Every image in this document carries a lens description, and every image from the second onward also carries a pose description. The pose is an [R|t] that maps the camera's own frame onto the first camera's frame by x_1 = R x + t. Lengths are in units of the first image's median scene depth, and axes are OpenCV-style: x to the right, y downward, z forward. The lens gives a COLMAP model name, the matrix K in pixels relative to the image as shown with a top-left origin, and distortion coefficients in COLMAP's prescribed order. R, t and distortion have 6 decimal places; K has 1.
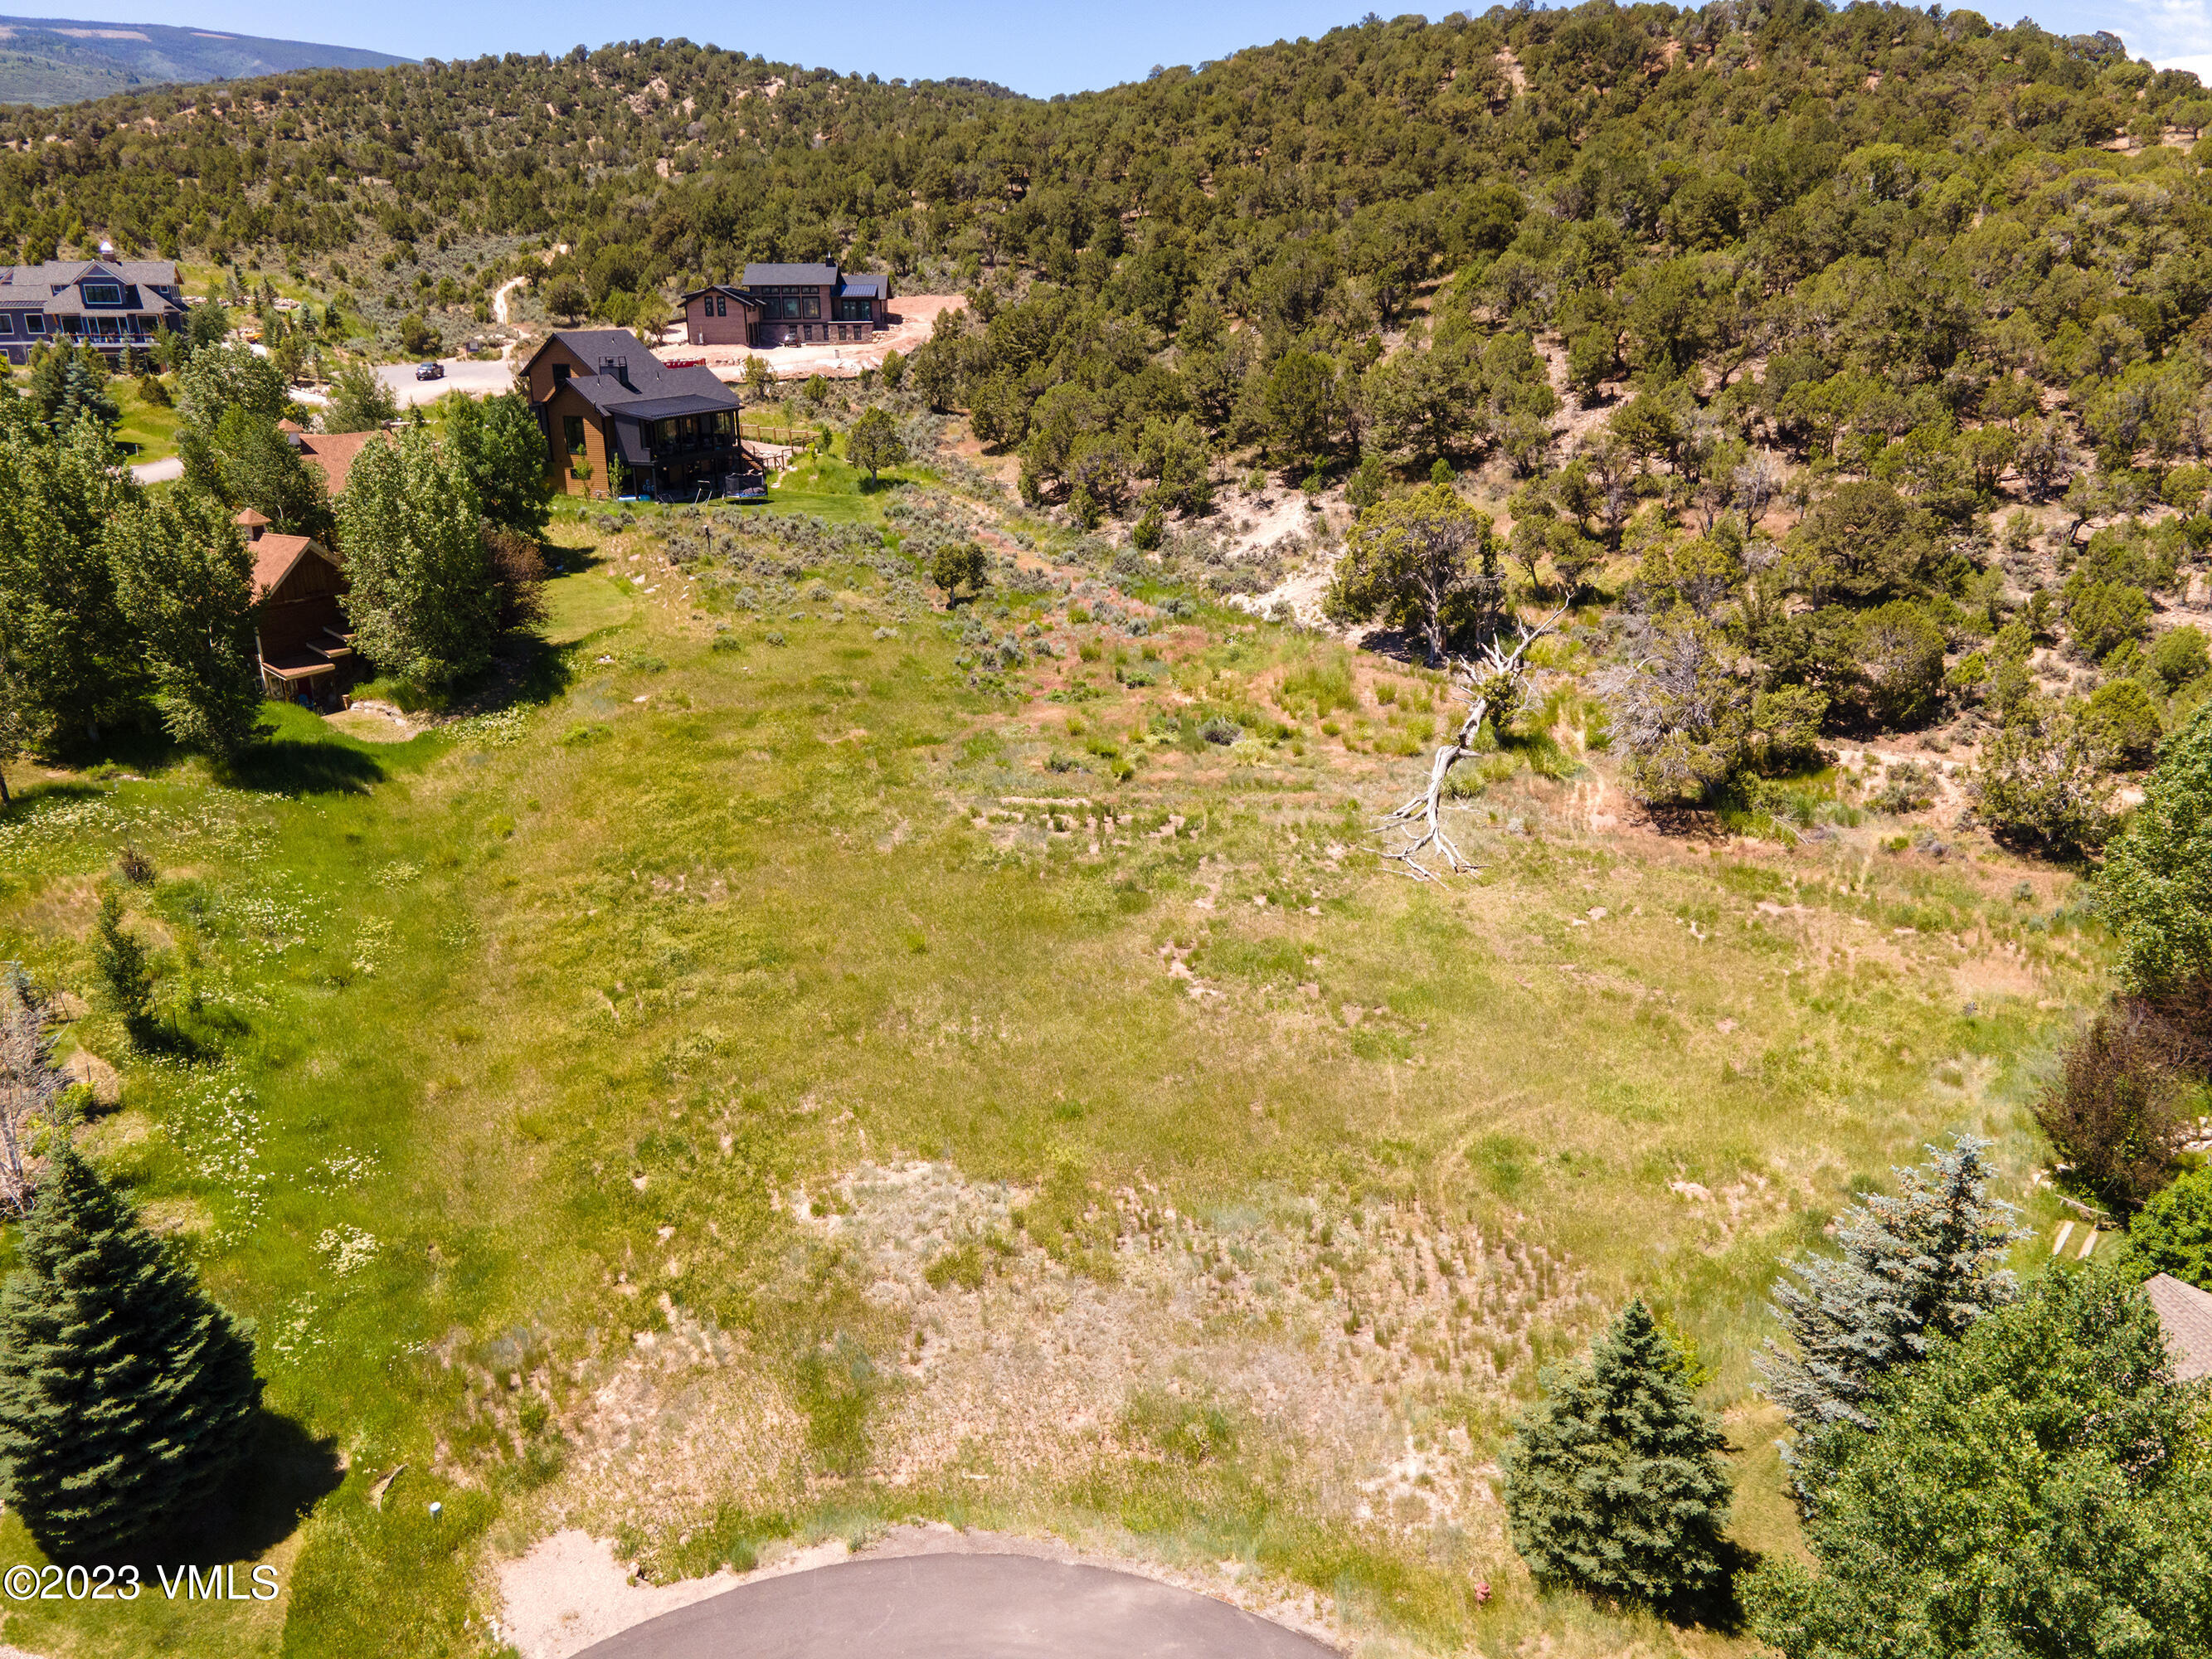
lens RADIAL K [[1598.6, 0, 1104.1], [0, 1598.6, 818.4], [0, 0, 1]] dist [0.014383, 0.038584]
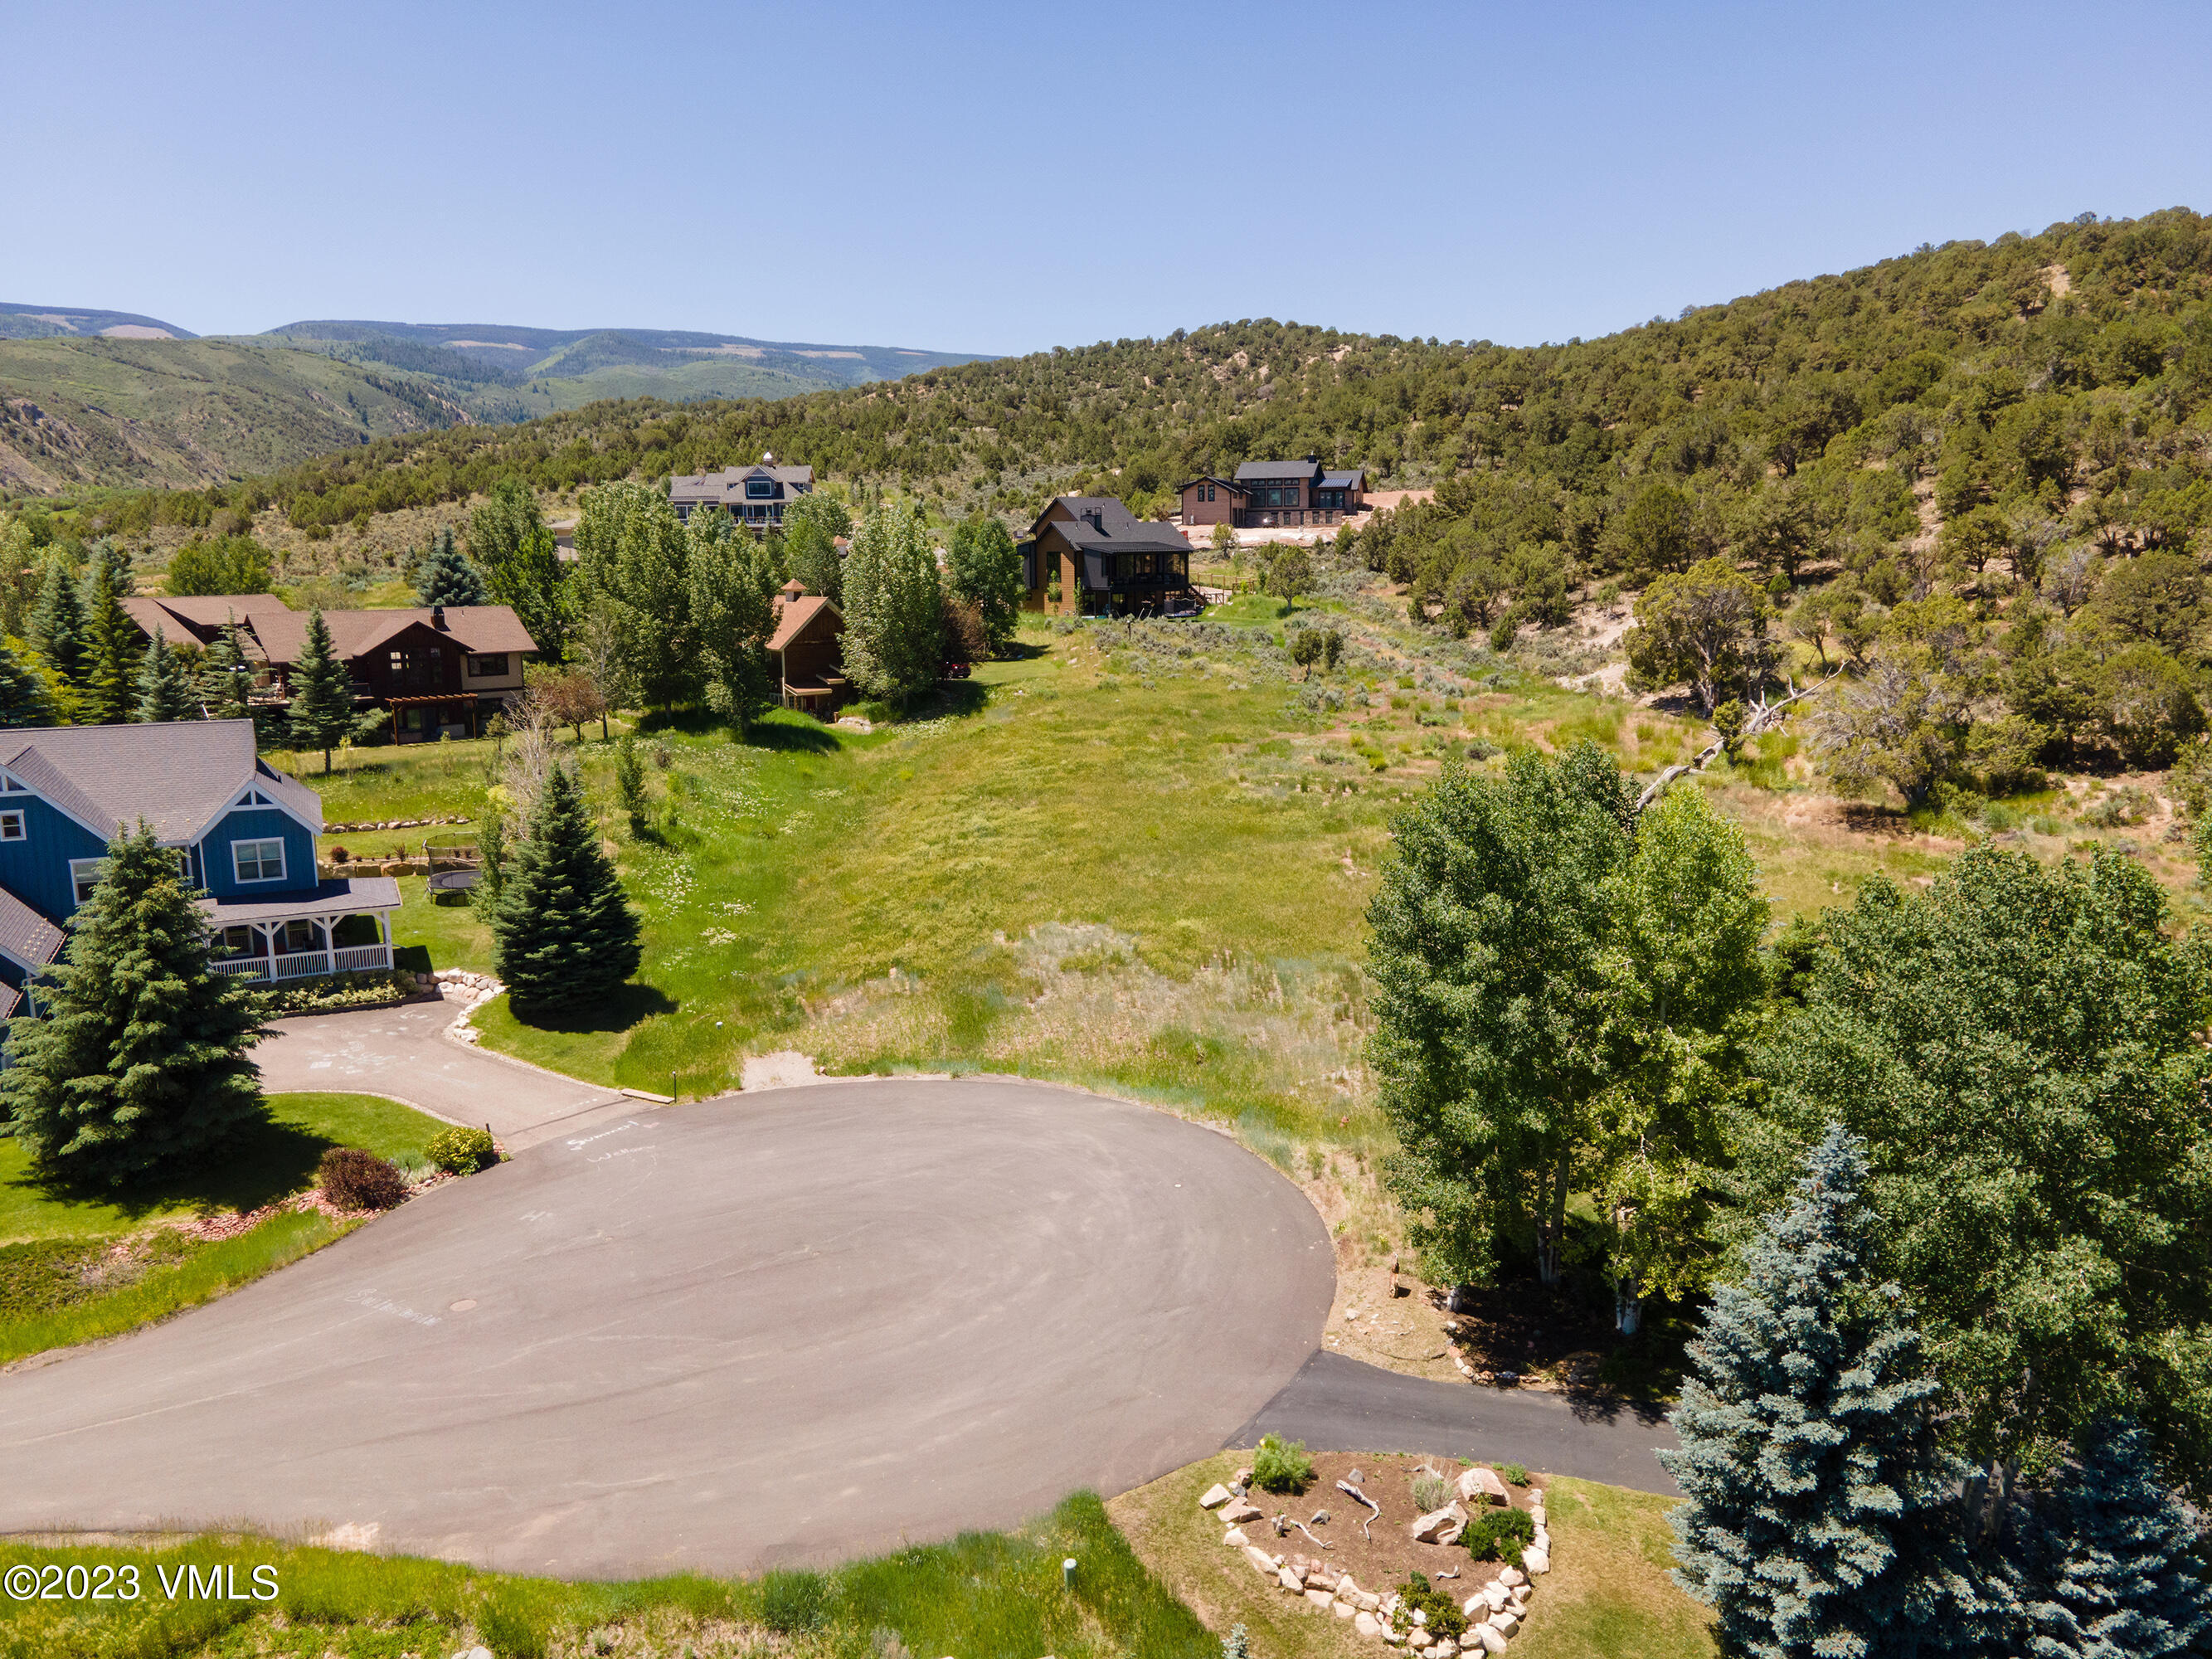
lens RADIAL K [[1575.7, 0, 1106.0], [0, 1575.7, 829.5], [0, 0, 1]] dist [0.026469, 0.010479]
pose [[0.942034, 0.059378, -0.330222, 0.132982], [-0.105256, 0.986831, -0.122825, 0.116035], [0.318580, 0.150463, 0.935878, -0.107668]]
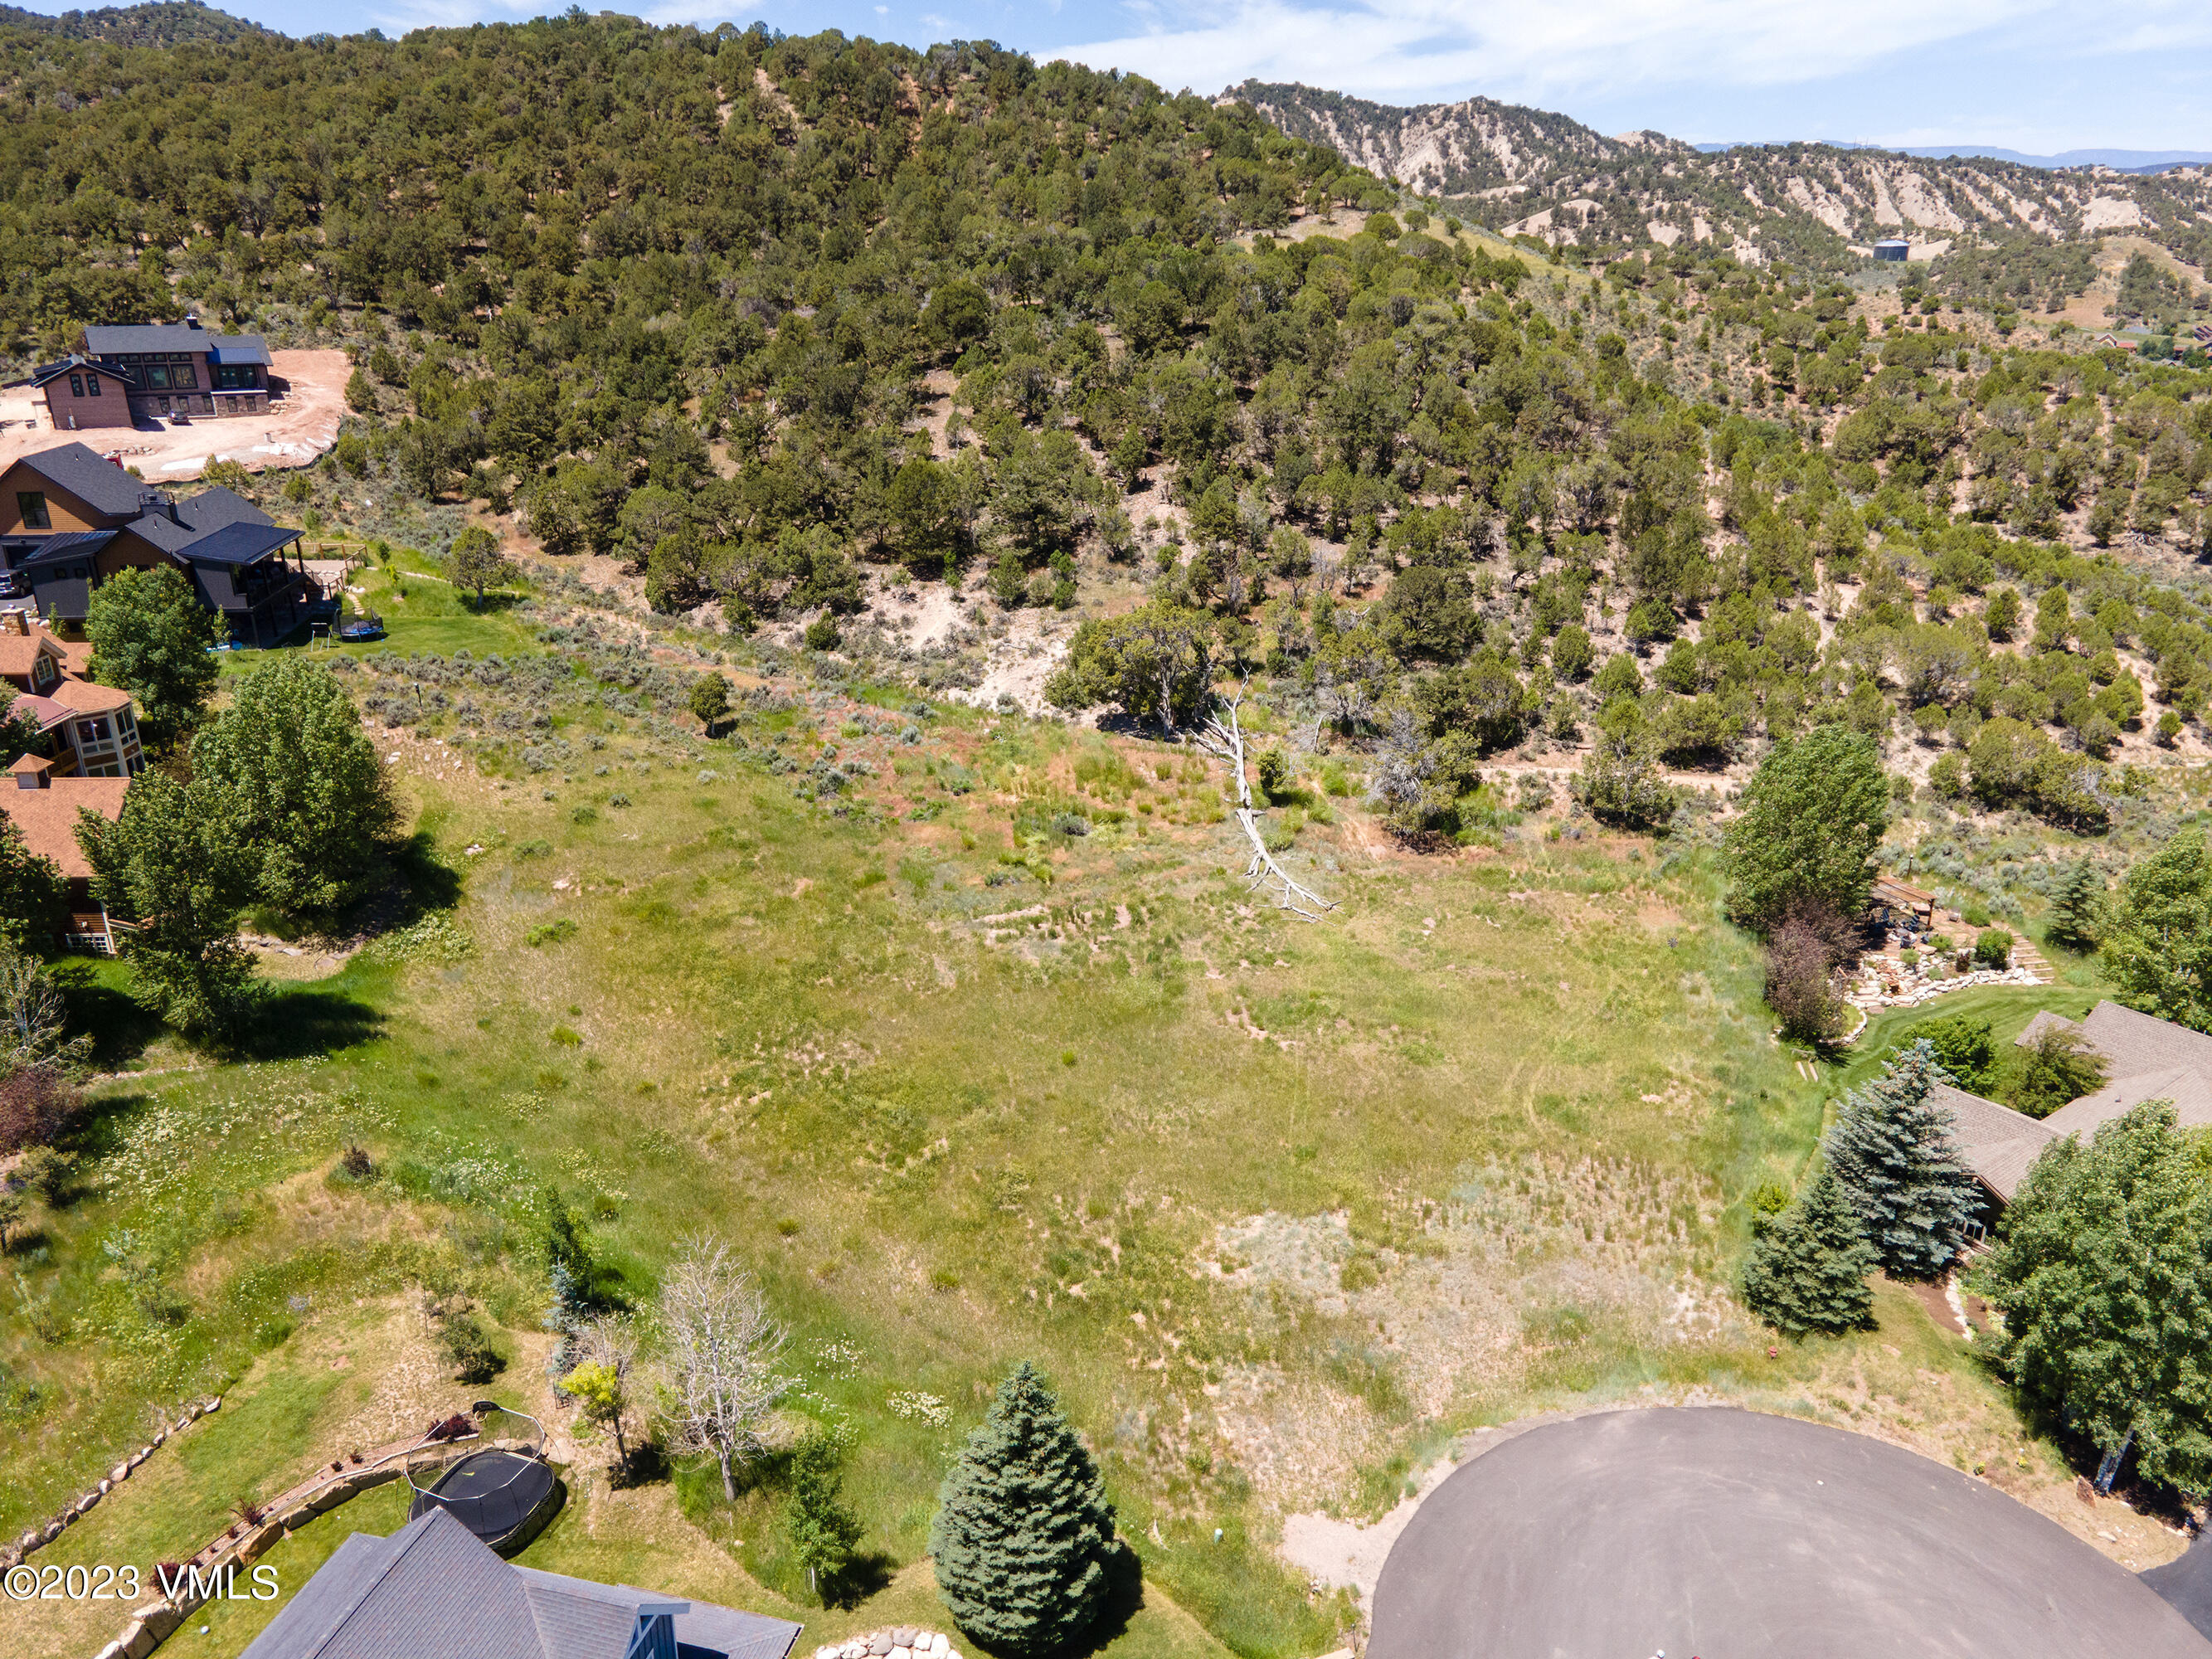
lens RADIAL K [[1575.7, 0, 1106.0], [0, 1575.7, 829.5], [0, 0, 1]] dist [0.026469, 0.010479]
pose [[0.872412, -0.169337, 0.458500, -0.310425], [0.152089, 0.985547, 0.074603, -0.092443], [-0.464507, 0.004648, 0.885558, -0.060546]]
